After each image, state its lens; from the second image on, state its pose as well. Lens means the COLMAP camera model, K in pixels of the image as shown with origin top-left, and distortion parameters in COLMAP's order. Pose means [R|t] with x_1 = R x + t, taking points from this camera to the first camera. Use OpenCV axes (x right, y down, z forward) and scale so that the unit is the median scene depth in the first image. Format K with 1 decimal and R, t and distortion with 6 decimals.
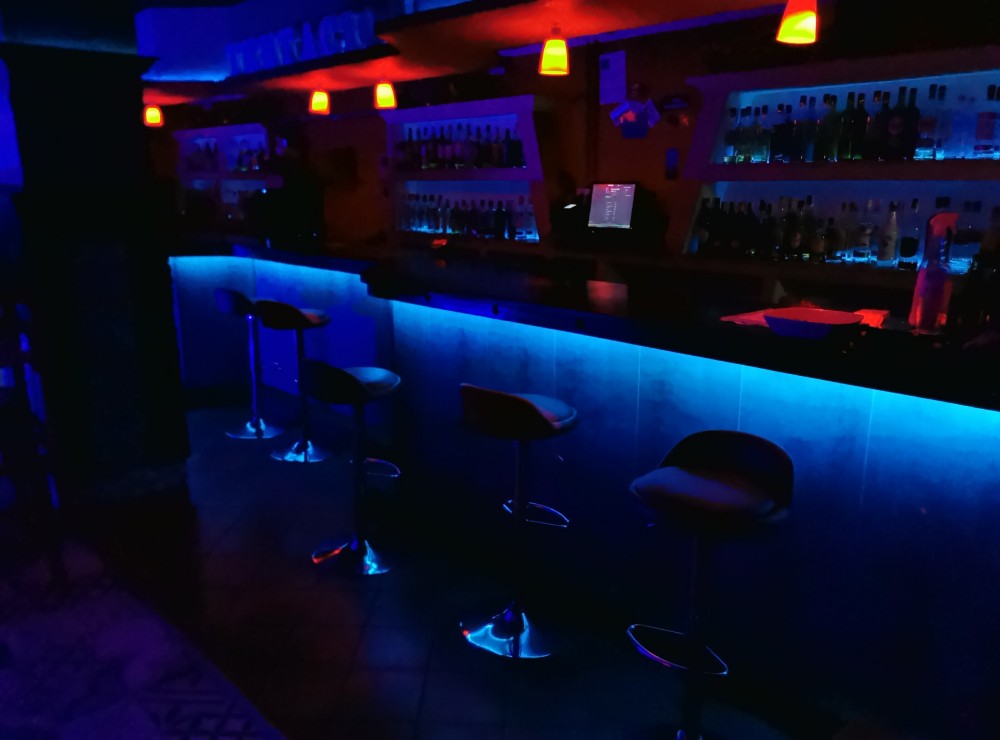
lens RADIAL K [[765.2, 0, 487.0], [0, 765.2, 370.2], [0, 0, 1]] dist [0.070063, -0.090117]
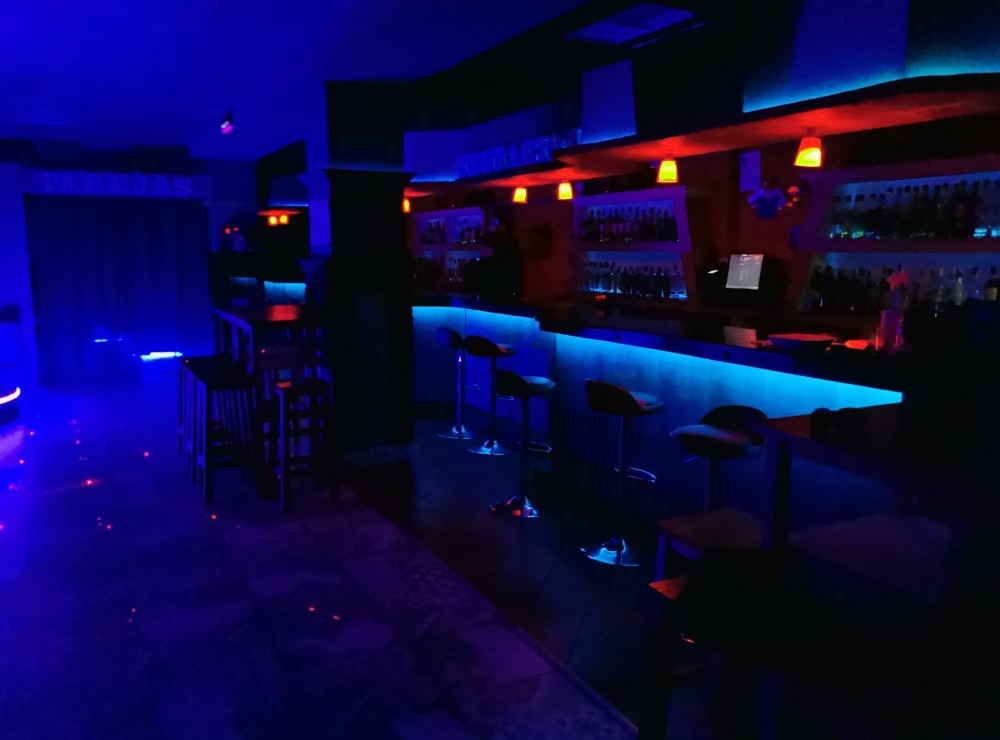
lens RADIAL K [[765.2, 0, 487.0], [0, 765.2, 370.2], [0, 0, 1]] dist [0.070063, -0.090117]
pose [[0.964717, 0.044423, -0.259515, 0.091404], [-0.066778, 0.994717, -0.077964, 0.069728], [0.254680, 0.092543, 0.962587, -0.289634]]
